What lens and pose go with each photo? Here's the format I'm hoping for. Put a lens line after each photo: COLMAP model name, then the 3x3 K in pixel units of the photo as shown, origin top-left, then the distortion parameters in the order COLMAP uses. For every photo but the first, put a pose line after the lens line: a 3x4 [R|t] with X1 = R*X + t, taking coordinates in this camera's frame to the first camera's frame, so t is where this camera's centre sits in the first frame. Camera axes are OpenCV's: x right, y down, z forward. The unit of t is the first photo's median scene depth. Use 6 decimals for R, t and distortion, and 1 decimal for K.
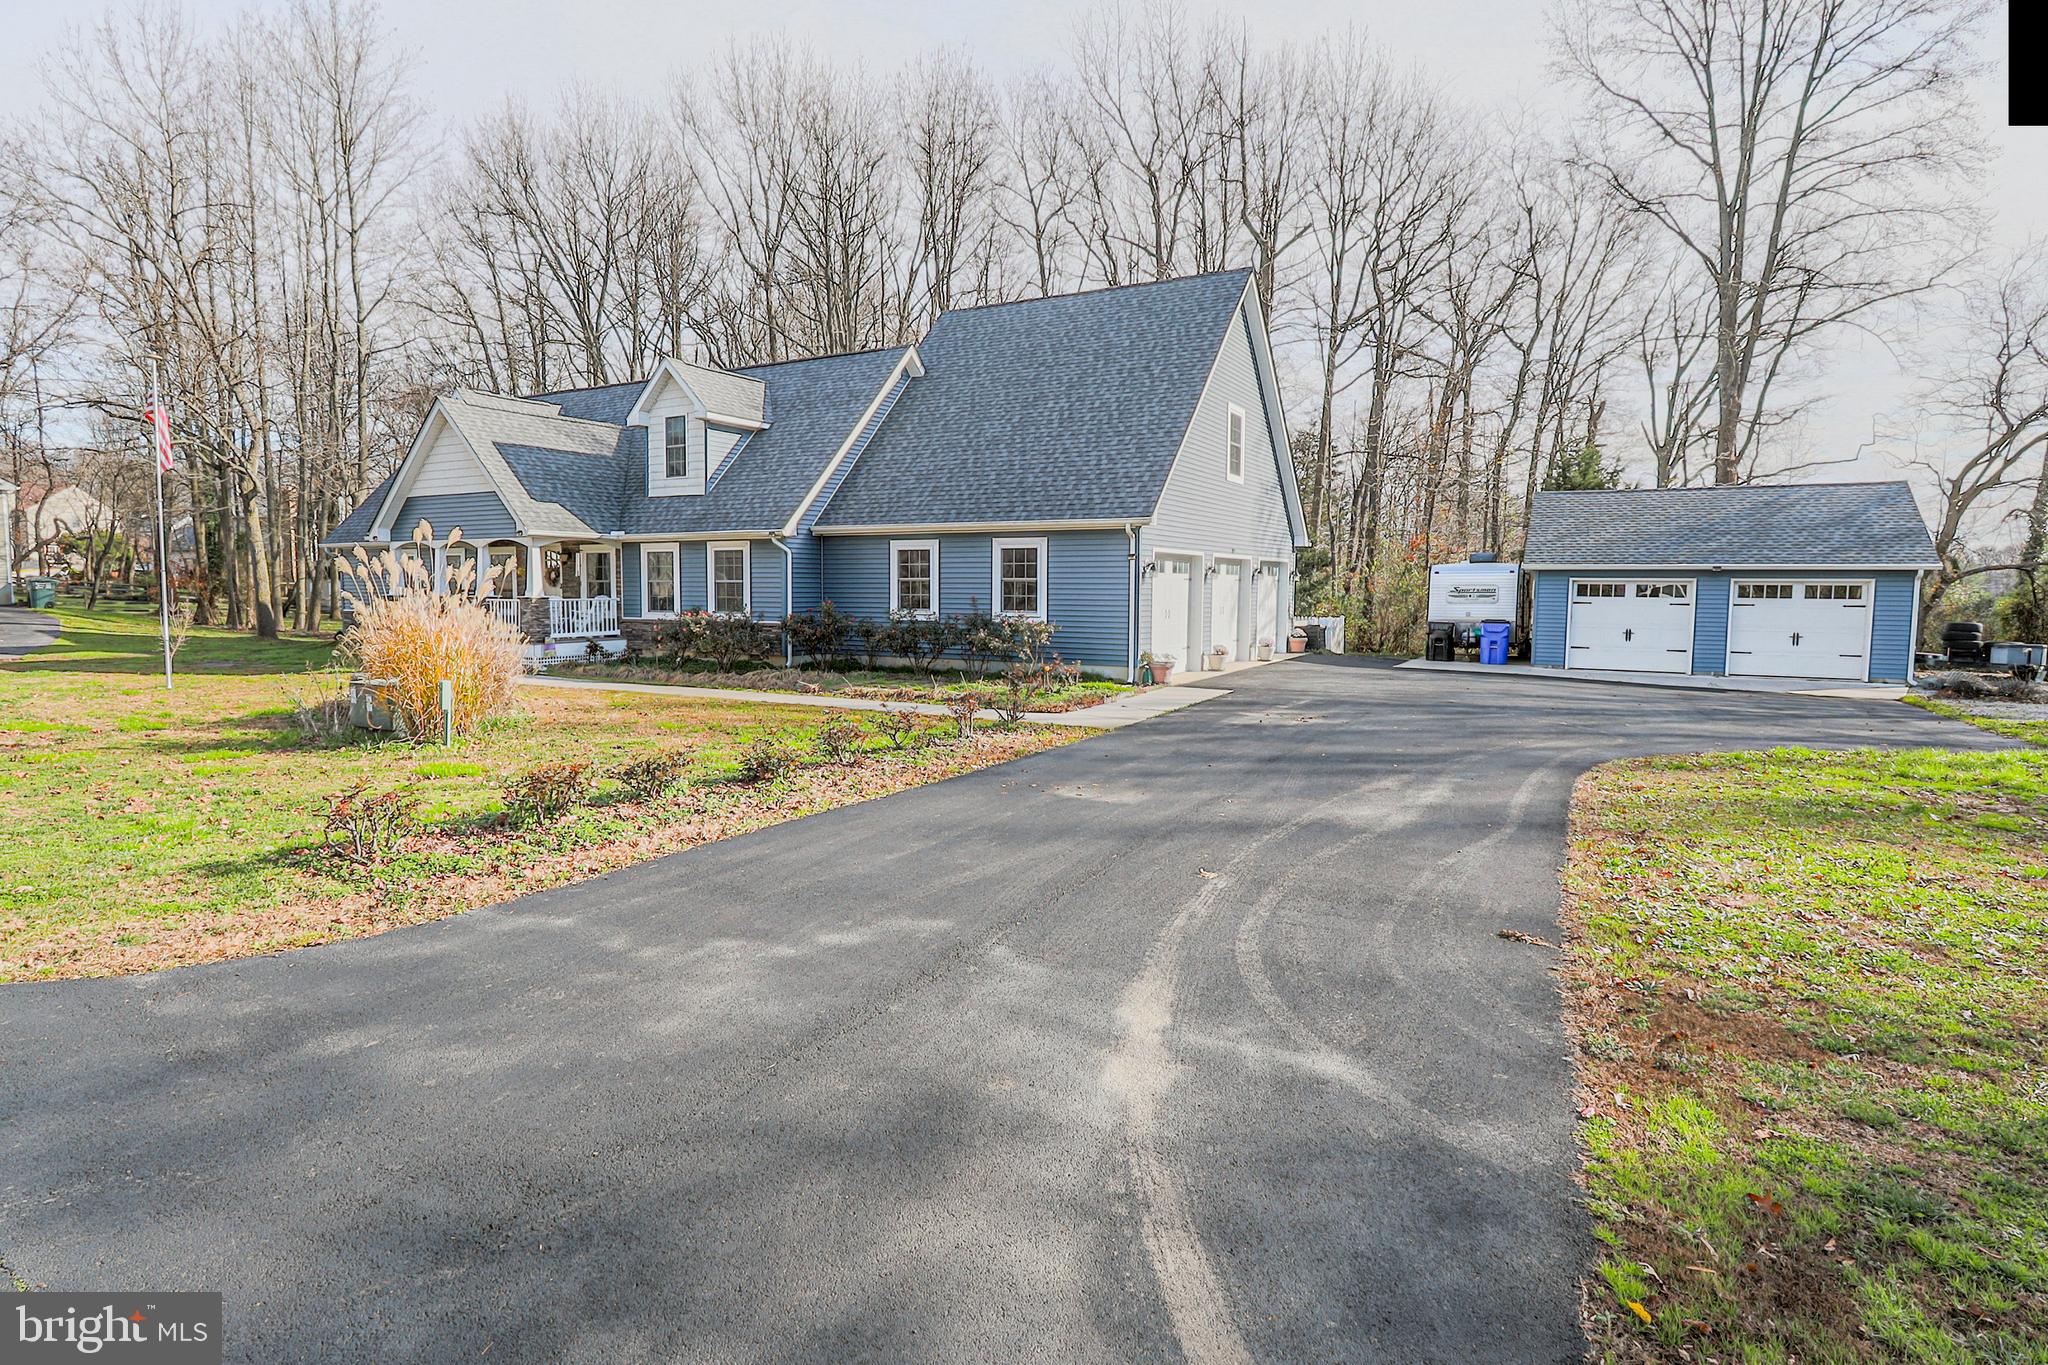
lens RADIAL K [[1055.3, 0, 1002.1], [0, 1055.3, 671.9], [0, 0, 1]] dist [-0.012048, -0.000113]
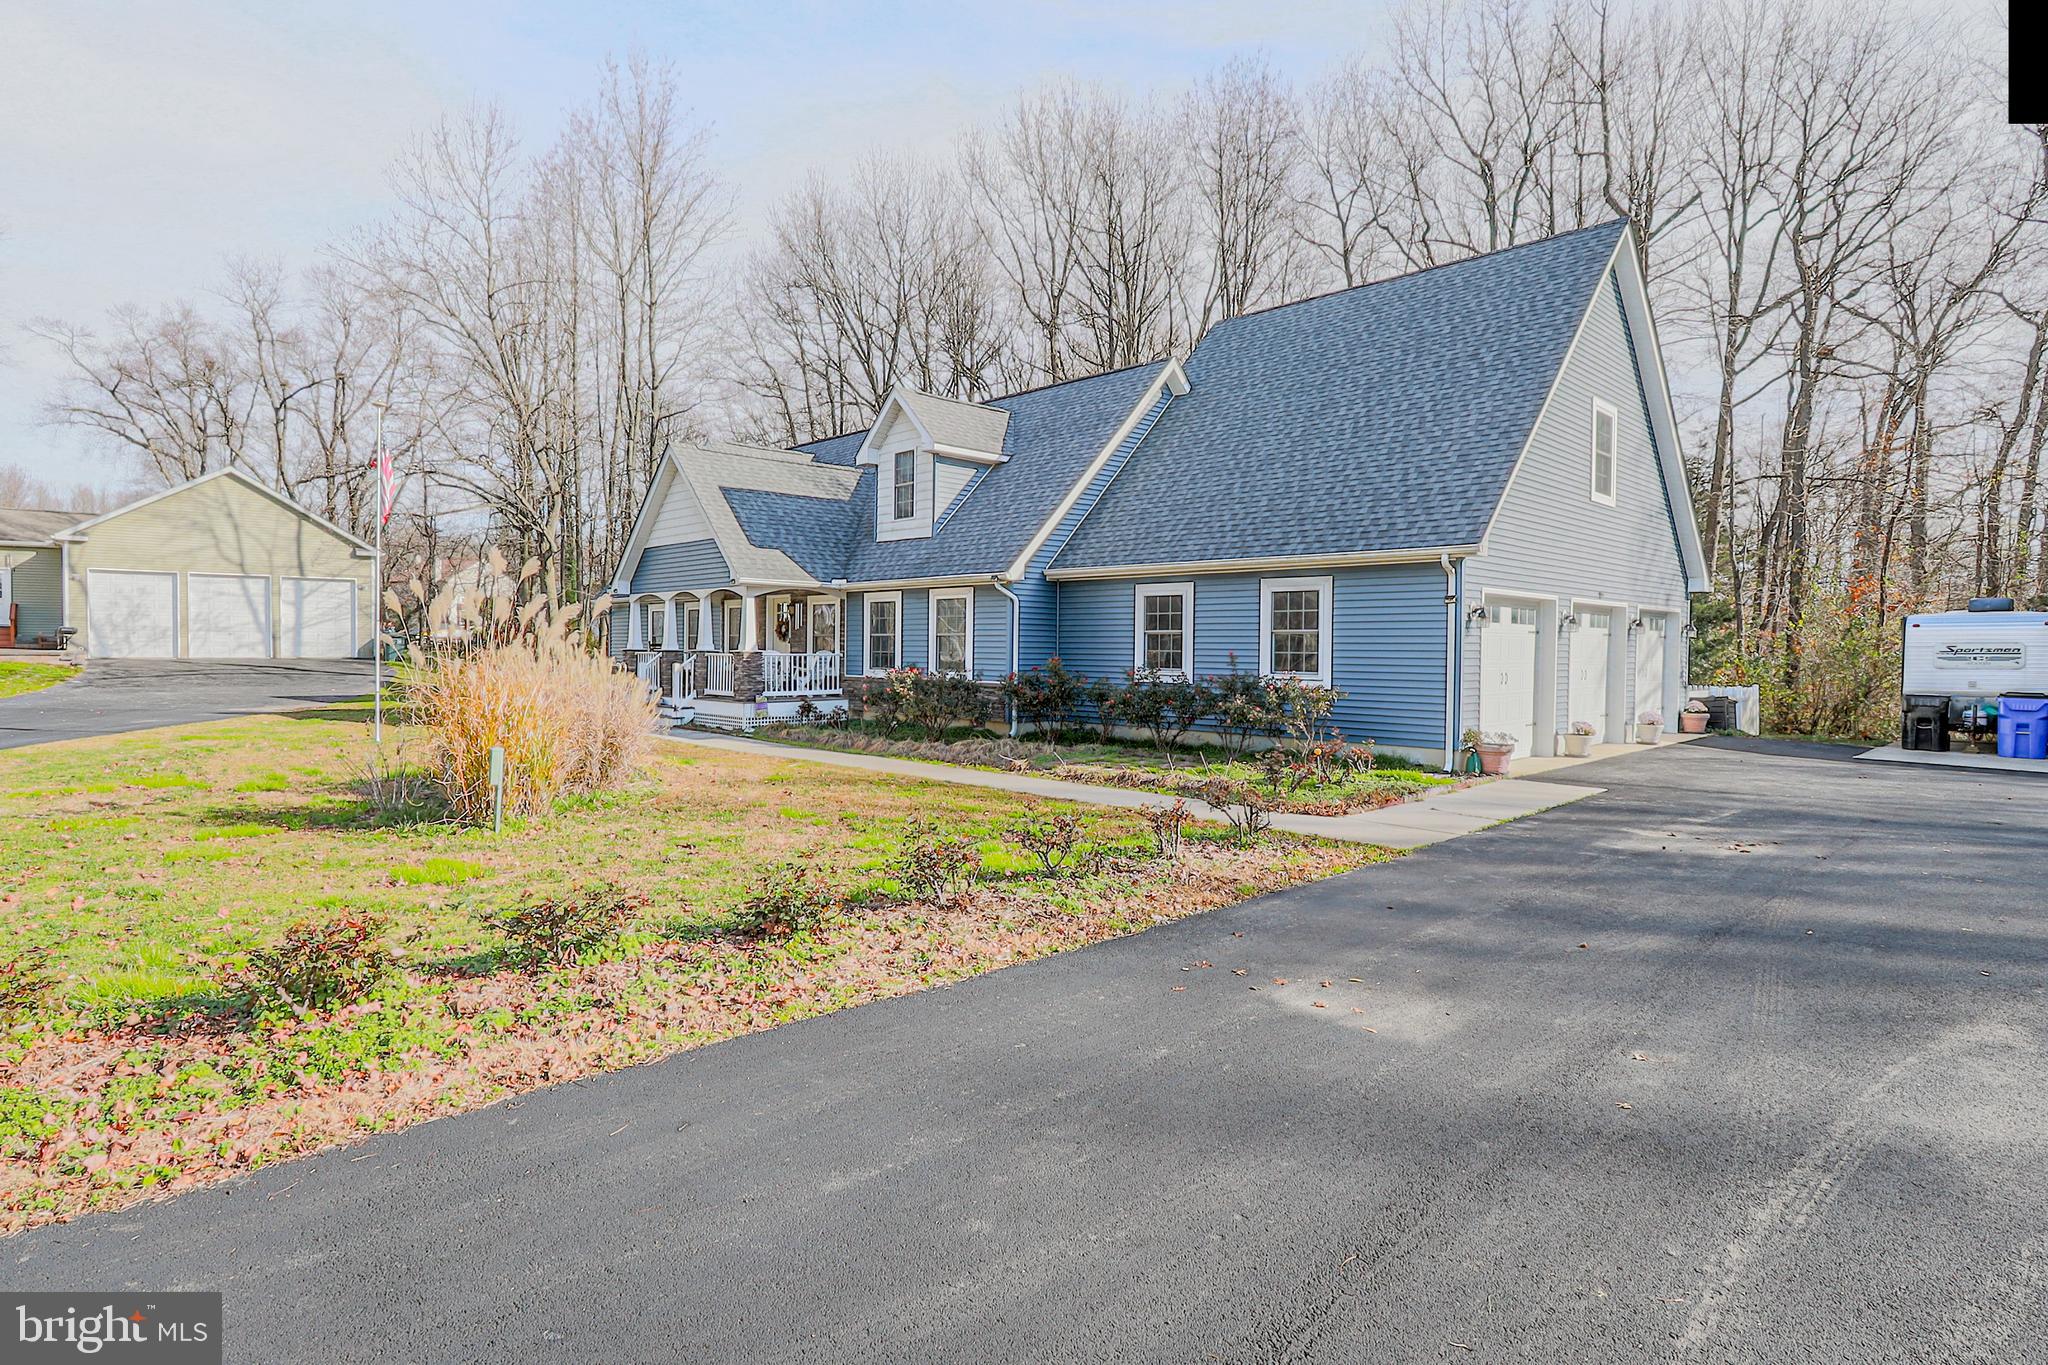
lens RADIAL K [[1055.3, 0, 1002.1], [0, 1055.3, 671.9], [0, 0, 1]] dist [-0.012048, -0.000113]
pose [[0.957755, 0.010350, -0.287400, 0.028966], [-0.027699, 0.998026, -0.056362, -0.007284], [0.286249, 0.061942, 0.956151, 0.176702]]
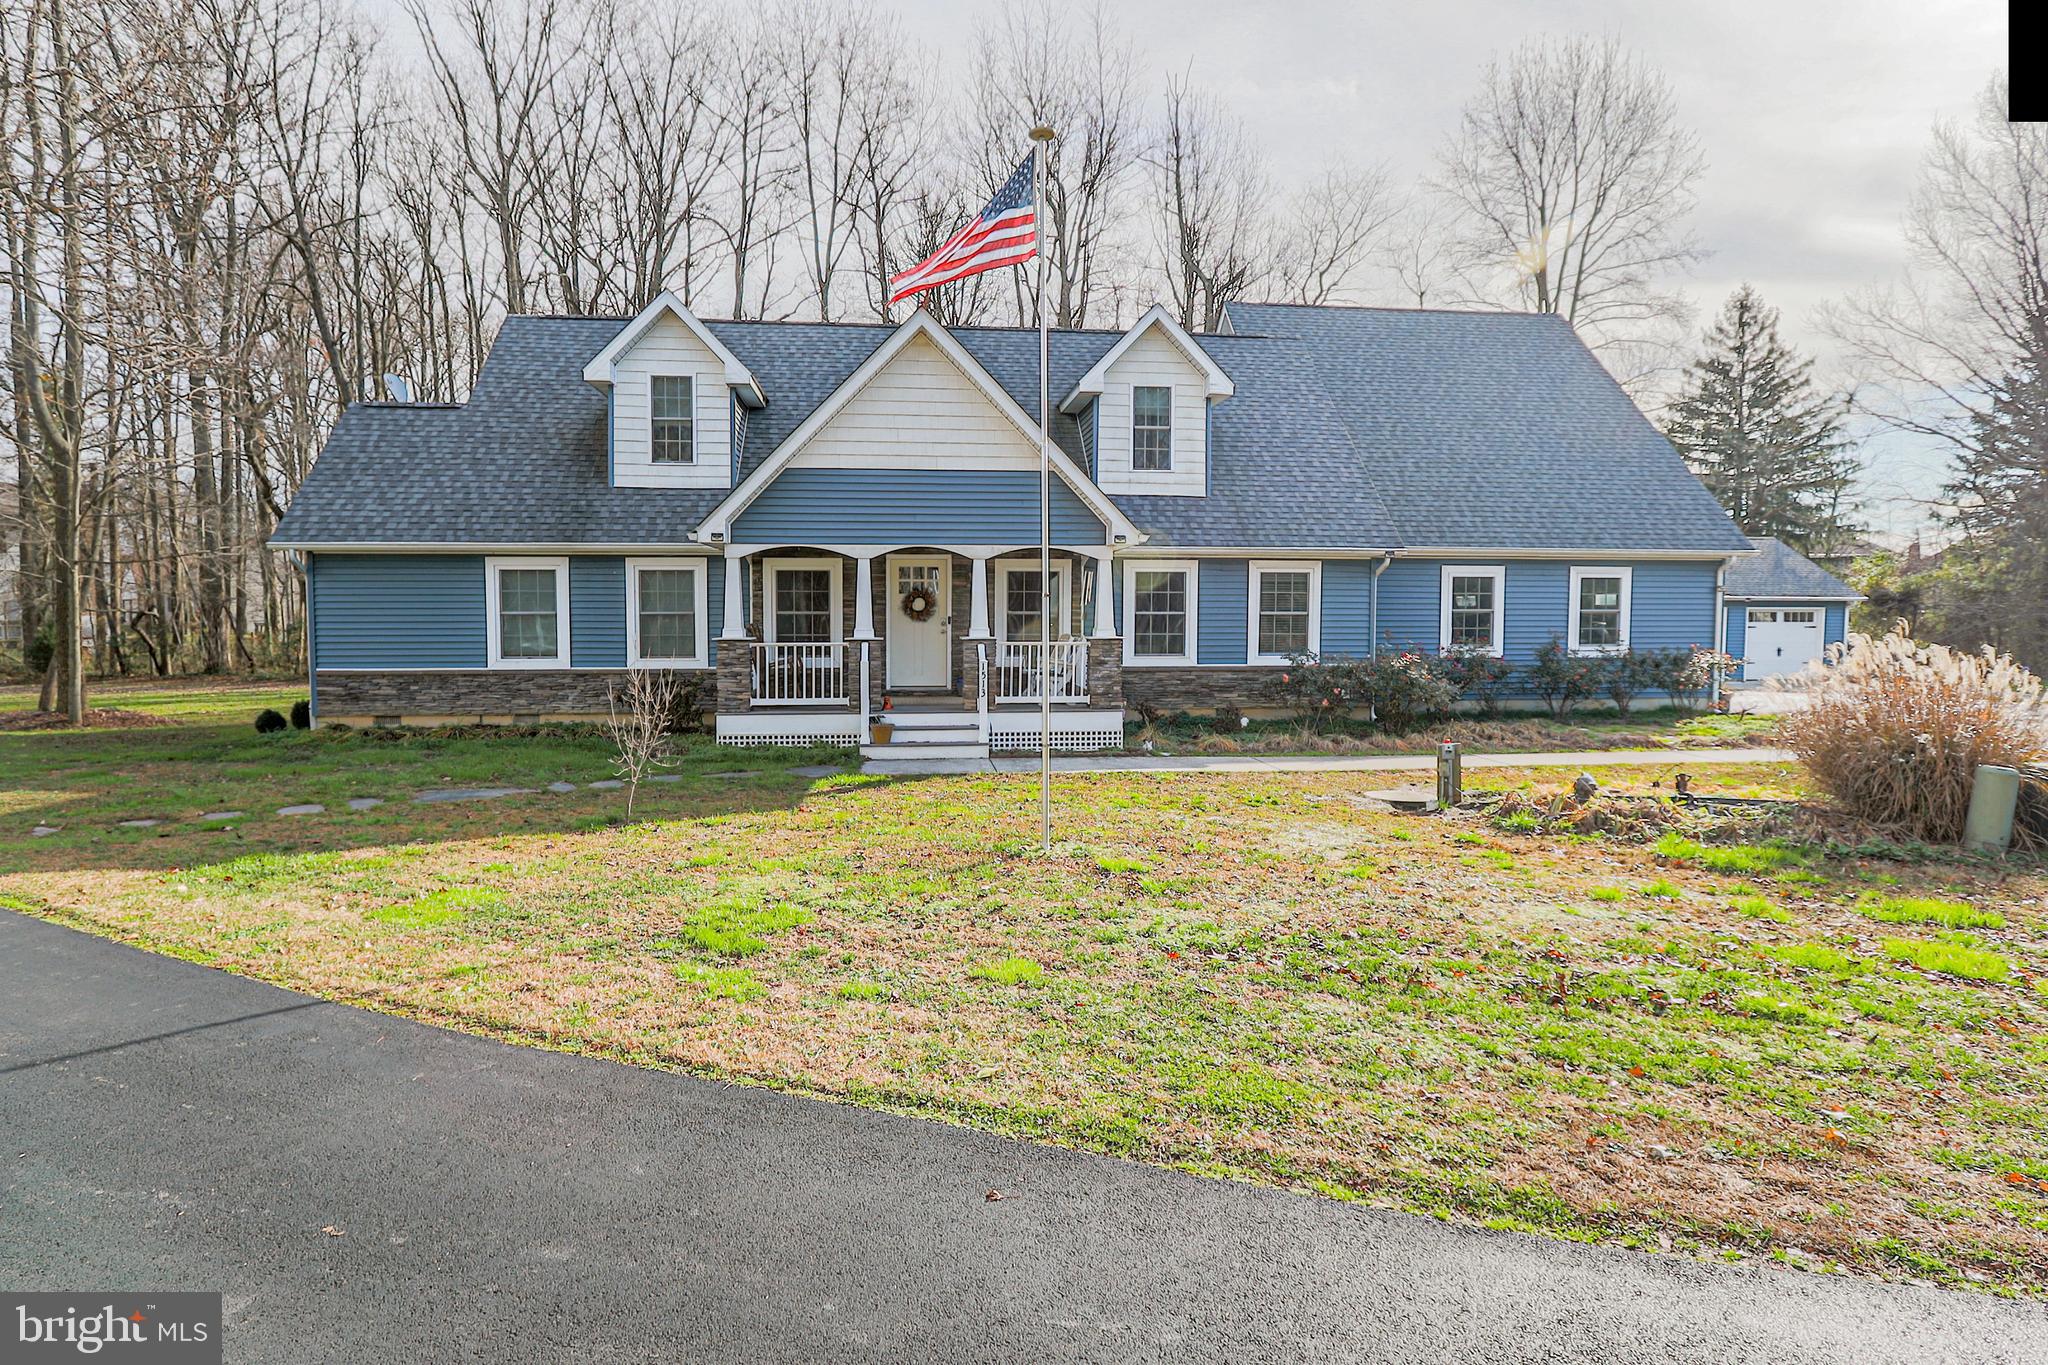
lens RADIAL K [[1073.7, 0, 1024.0], [0, 1073.7, 682.5], [0, 0, 1]] dist [-0.016994, -0.000050]
pose [[0.797352, -0.044304, 0.601886, -0.833068], [0.050689, 0.998694, 0.006363, -0.047452], [-0.601382, 0.025436, 0.798556, 0.467497]]
